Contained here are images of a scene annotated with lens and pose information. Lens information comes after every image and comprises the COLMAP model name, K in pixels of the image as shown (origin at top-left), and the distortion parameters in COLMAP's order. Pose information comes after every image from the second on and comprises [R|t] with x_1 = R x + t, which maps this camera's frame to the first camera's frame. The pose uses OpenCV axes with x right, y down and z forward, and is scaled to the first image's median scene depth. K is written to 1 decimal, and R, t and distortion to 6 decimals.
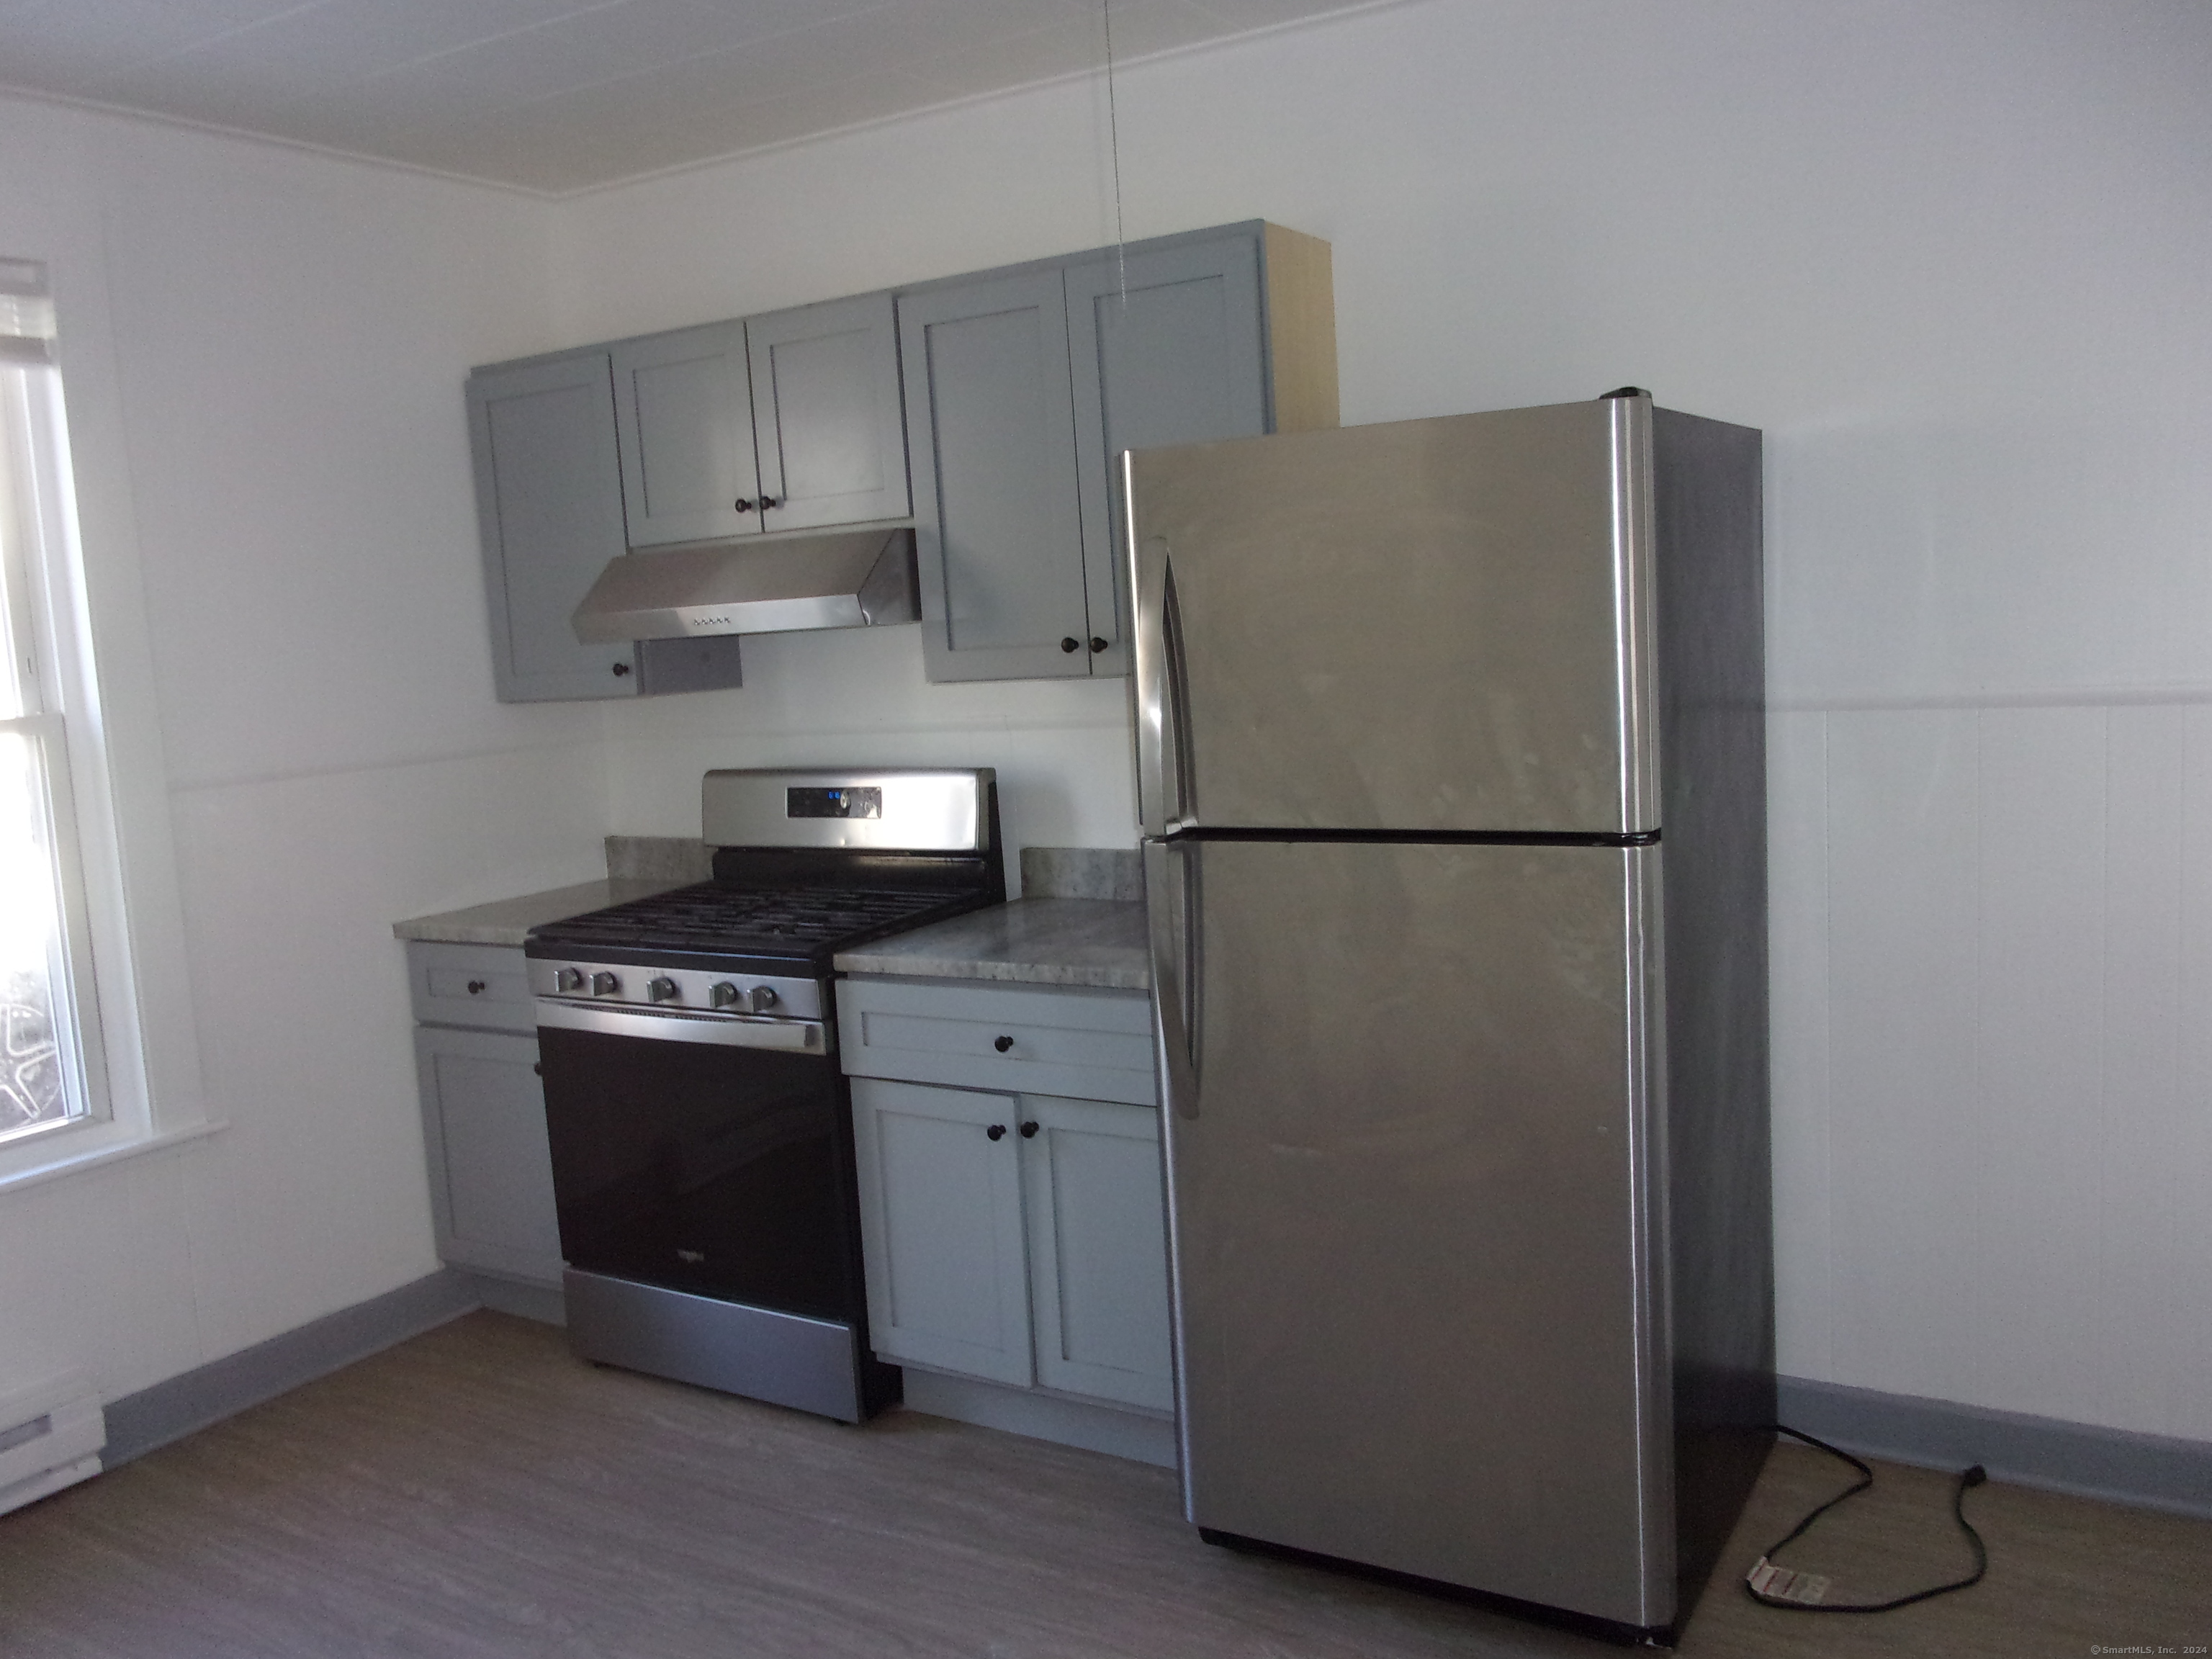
lens RADIAL K [[1890.9, 0, 1100.5], [0, 1890.9, 829.3], [0, 0, 1]] dist [0.034322, -0.038997]
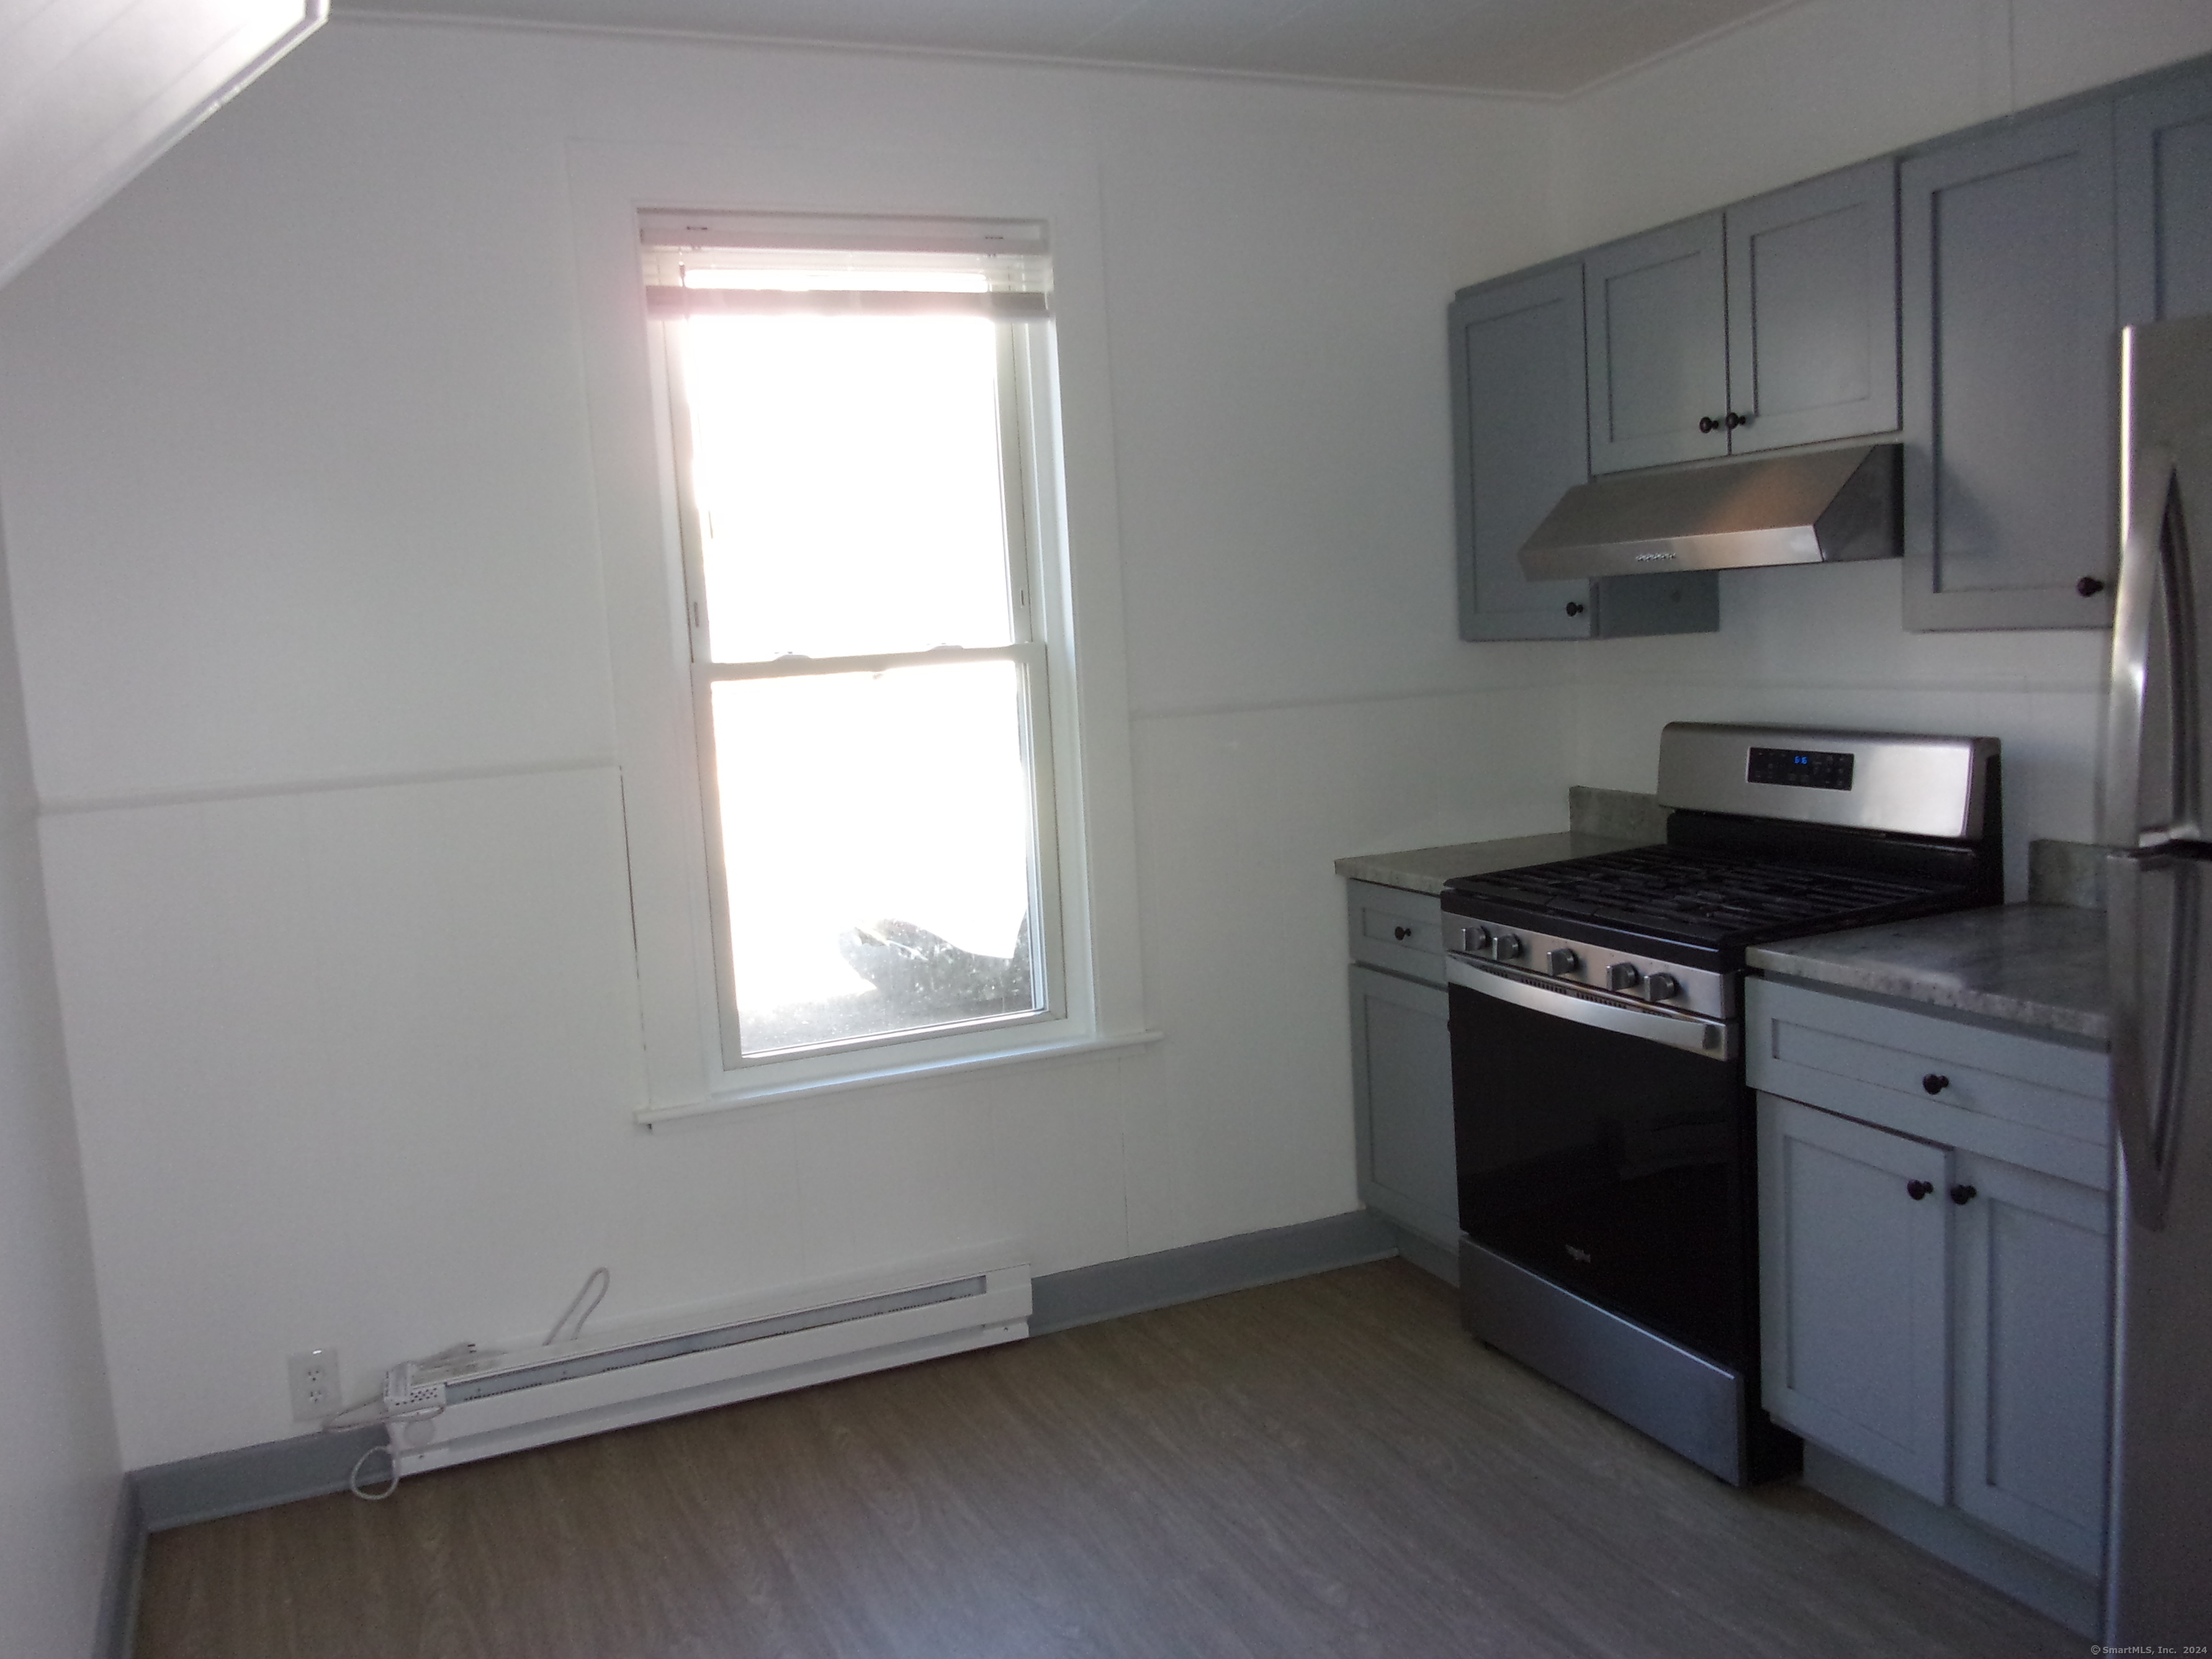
lens RADIAL K [[1890.9, 0, 1100.5], [0, 1890.9, 829.3], [0, 0, 1]] dist [0.034322, -0.038997]
pose [[0.827907, 0.083495, -0.554616, 0.085433], [-0.063704, 0.996457, 0.054918, -0.015084], [0.557236, -0.010136, 0.830292, 0.116684]]
